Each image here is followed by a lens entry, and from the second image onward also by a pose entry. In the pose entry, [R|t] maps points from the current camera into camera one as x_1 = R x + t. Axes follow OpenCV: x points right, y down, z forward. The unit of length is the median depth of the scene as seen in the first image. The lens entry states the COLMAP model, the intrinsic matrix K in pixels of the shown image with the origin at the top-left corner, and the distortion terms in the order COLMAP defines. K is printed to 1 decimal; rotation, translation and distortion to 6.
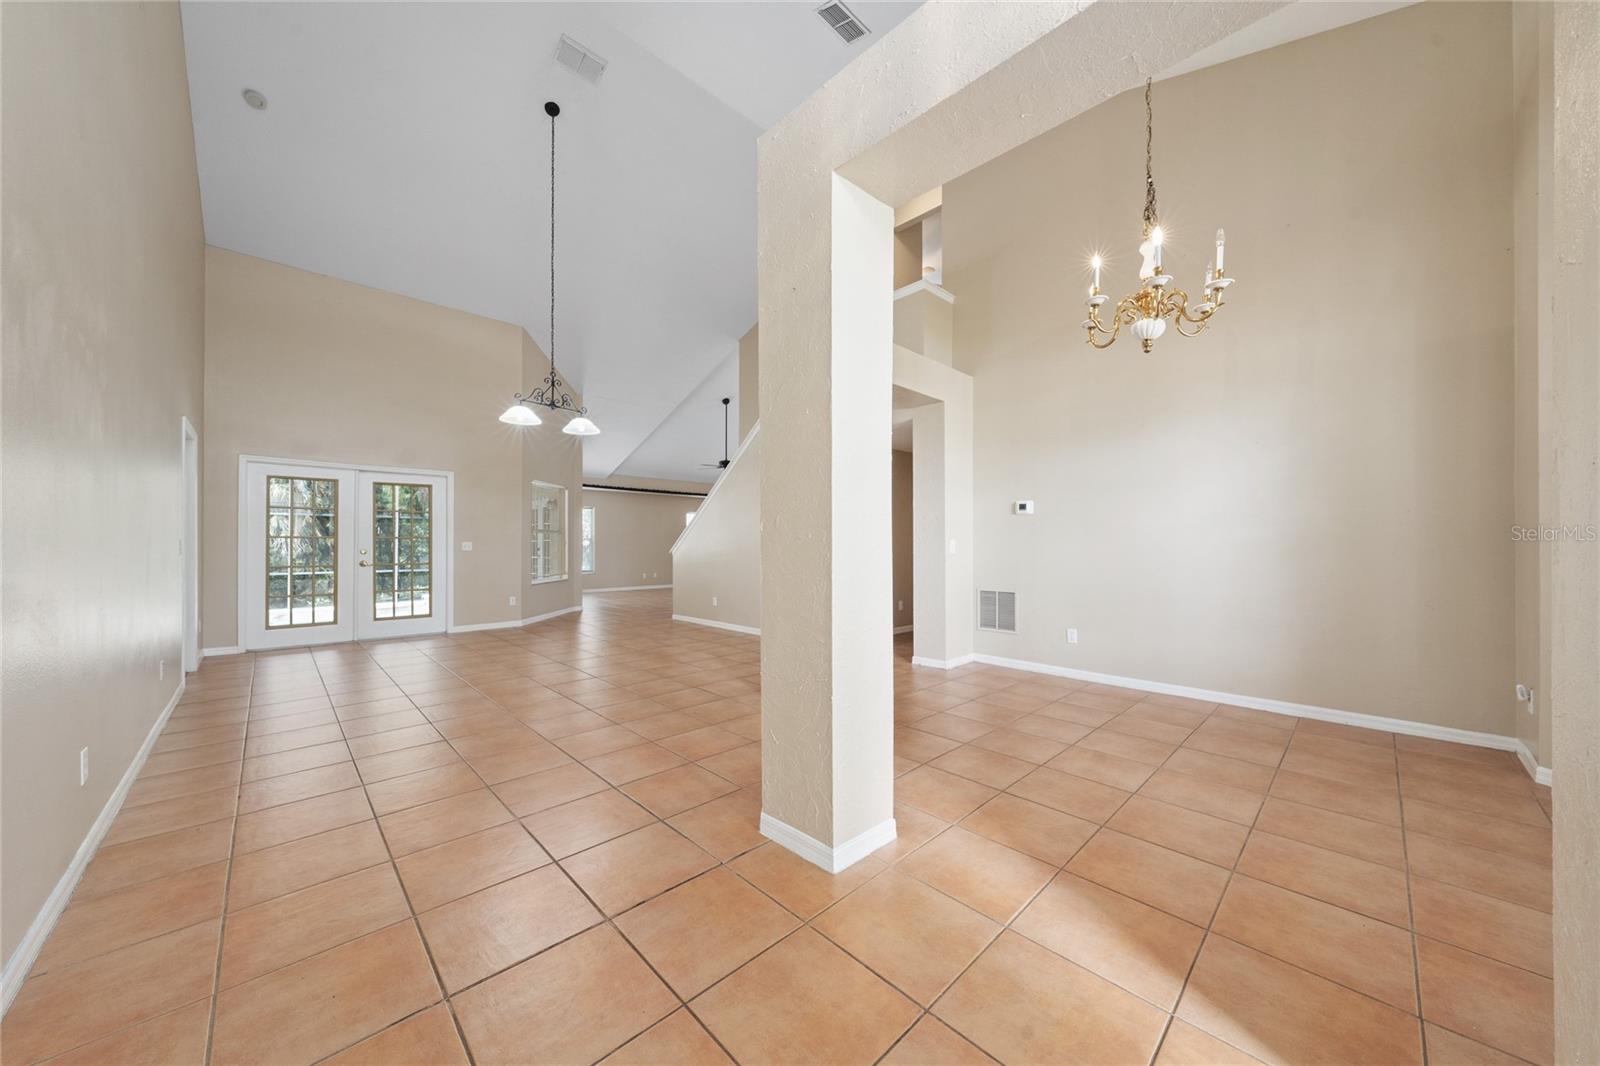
lens RADIAL K [[553.4, 0, 799.1], [0, 553.4, 536.7], [0, 0, 1]] dist [-0.005960, 0.000097]
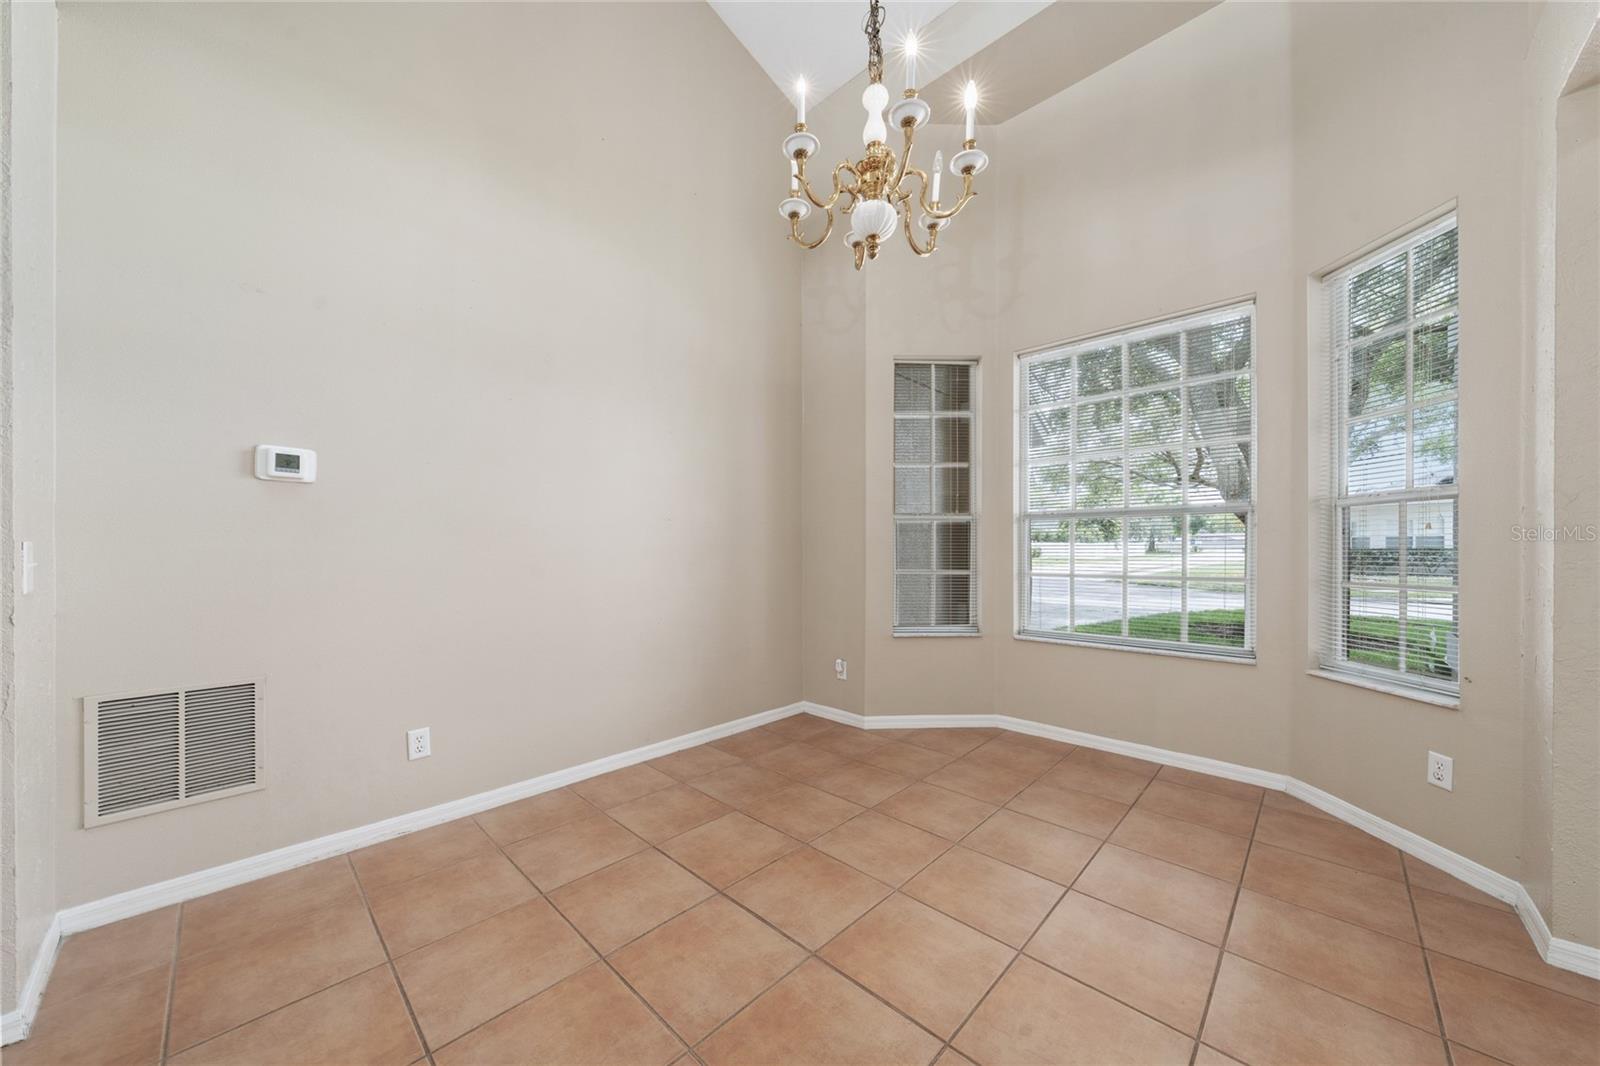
lens RADIAL K [[553.4, 0, 785.9], [0, 553.4, 558.3], [0, 0, 1]] dist [-0.005960, 0.000097]
pose [[-0.022253, -0.009747, 0.999705, 0.004016], [-0.001483, 0.999952, 0.009717, 0.014674], [-0.999751, -0.001267, -0.022266, 0.900093]]
